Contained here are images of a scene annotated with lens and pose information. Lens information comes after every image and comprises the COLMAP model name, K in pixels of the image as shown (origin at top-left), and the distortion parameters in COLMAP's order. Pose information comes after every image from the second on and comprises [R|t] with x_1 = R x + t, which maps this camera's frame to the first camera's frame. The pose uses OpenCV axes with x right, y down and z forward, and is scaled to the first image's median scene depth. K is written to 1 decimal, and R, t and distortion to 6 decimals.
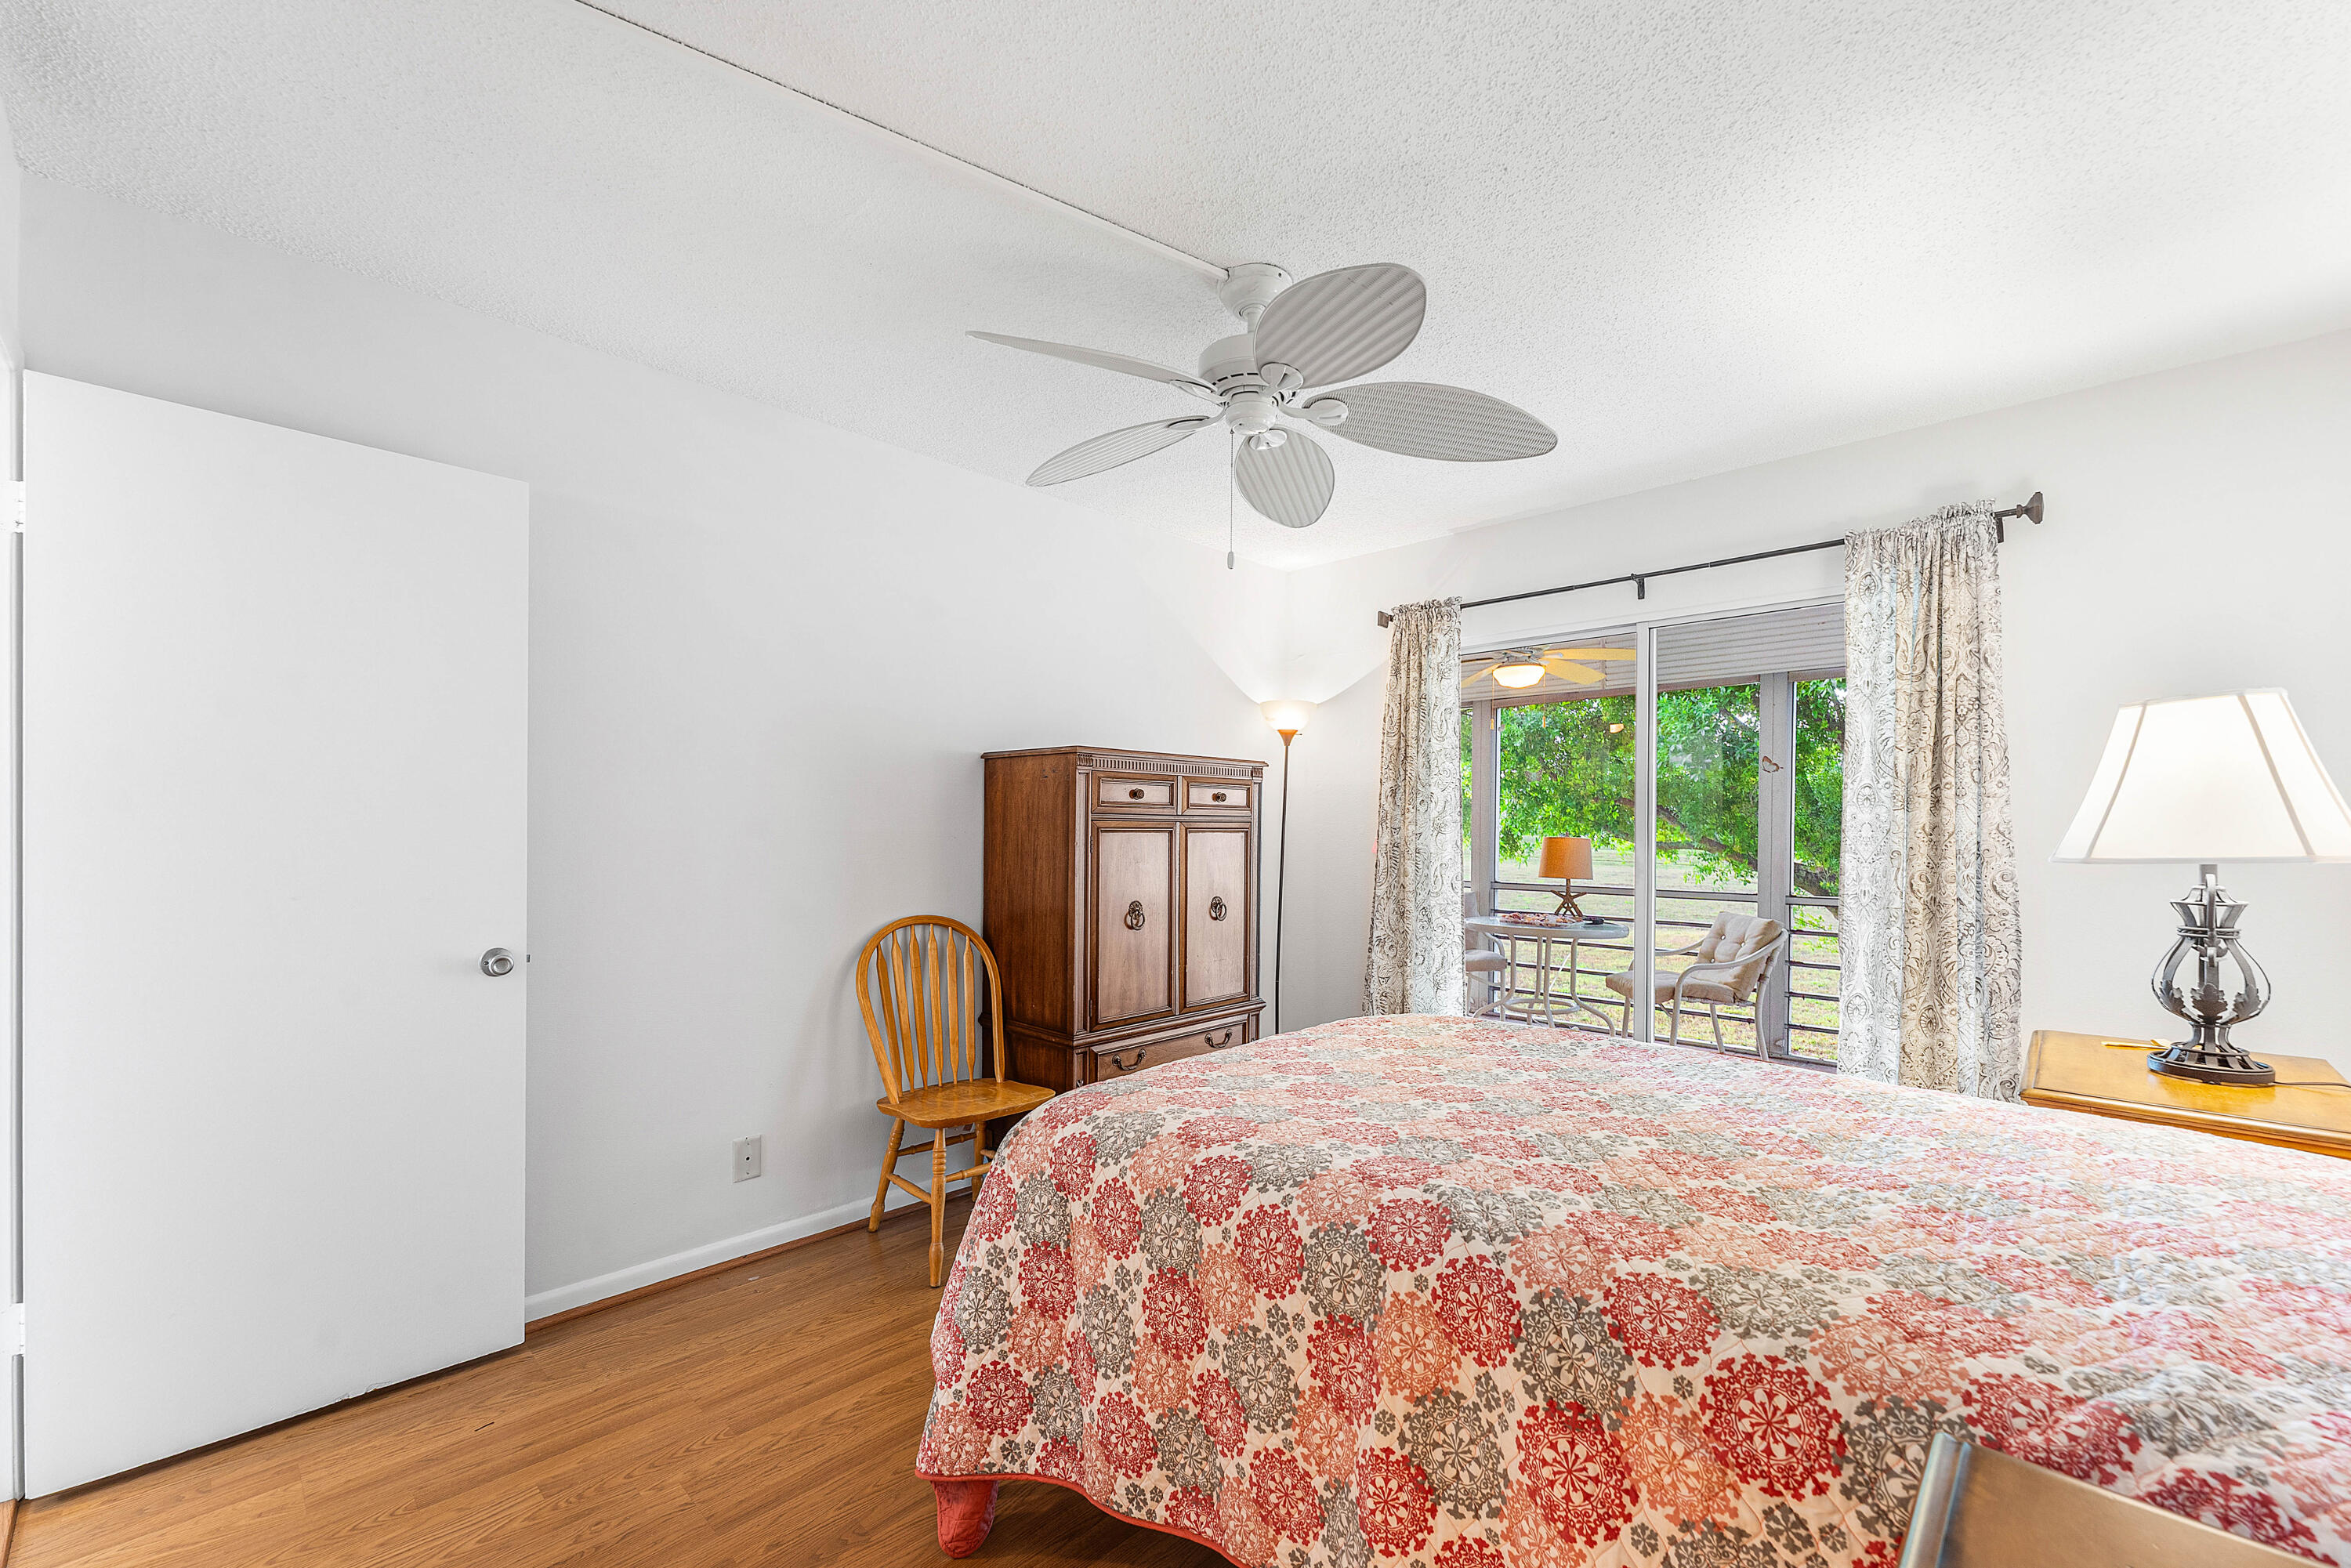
lens RADIAL K [[965.4, 0, 1166.0], [0, 965.4, 844.5], [0, 0, 1]] dist [0.001275, 0.000196]
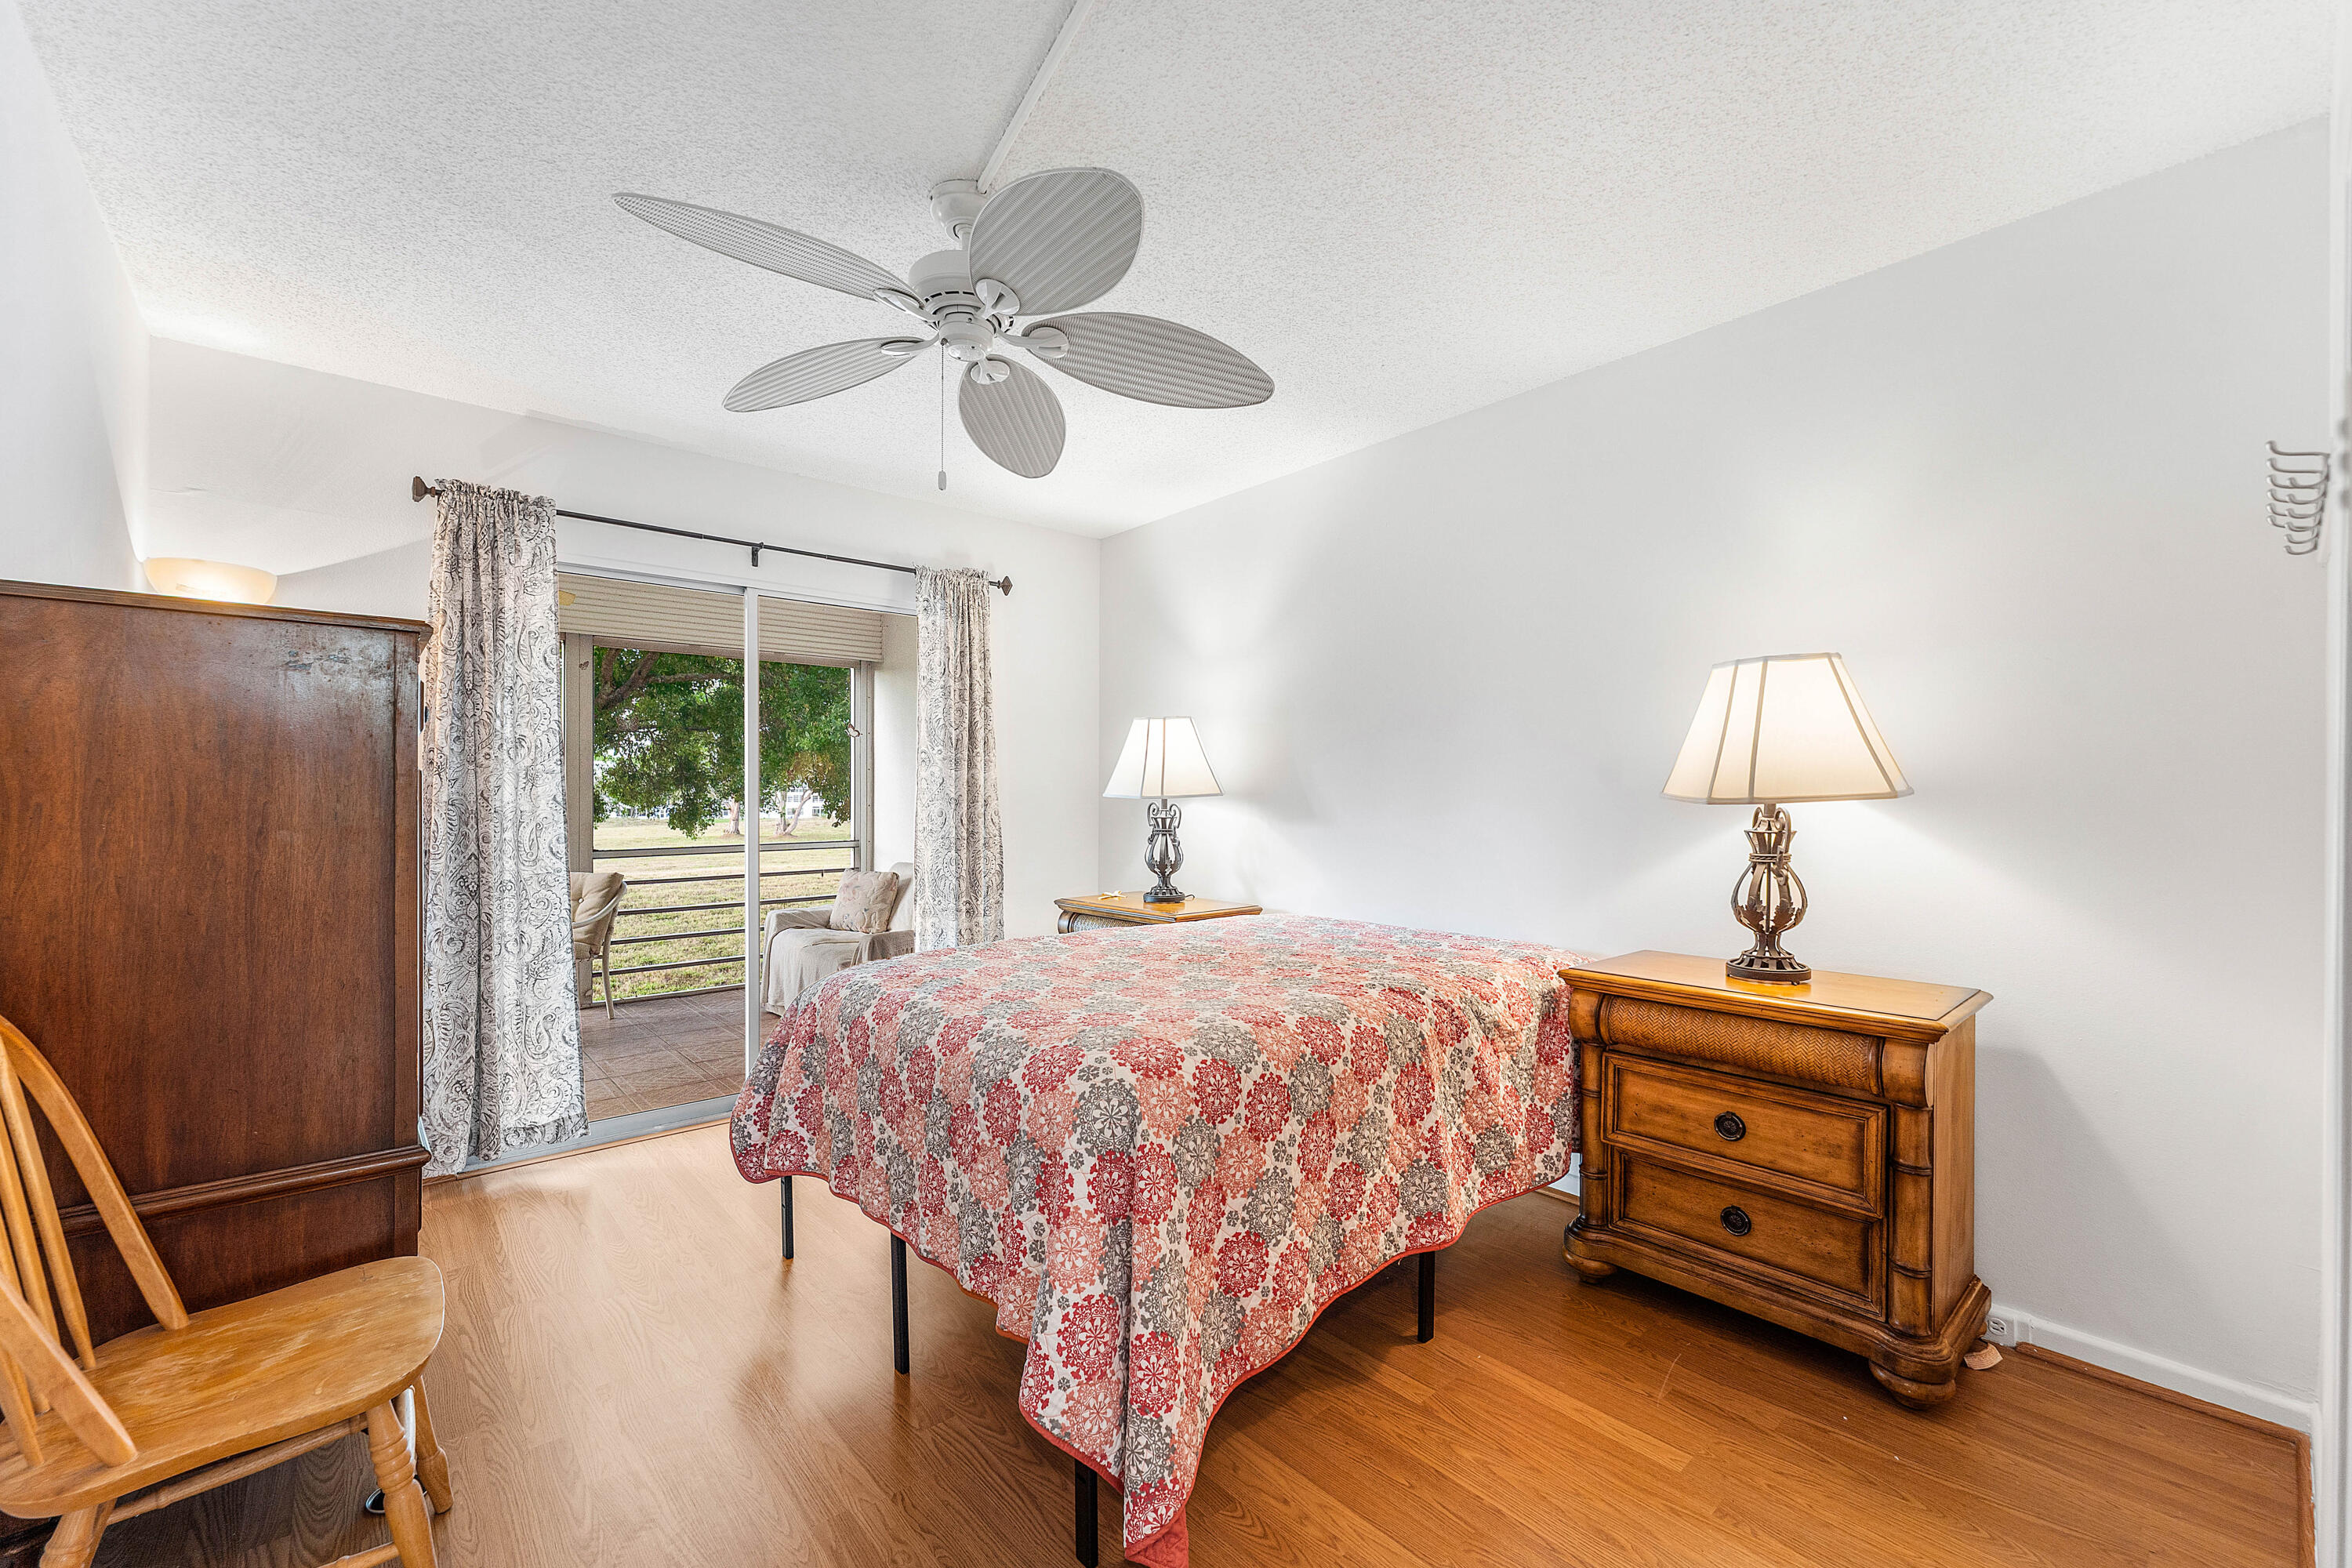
lens RADIAL K [[946.5, 0, 1169.6], [0, 946.5, 799.9], [0, 0, 1]] dist [0.002841, 0.000494]
pose [[0.079308, -0.010784, 0.996792, -0.612154], [0.020002, 0.999757, 0.009224, 0.004026], [-0.996650, 0.019206, 0.079504, 0.548900]]
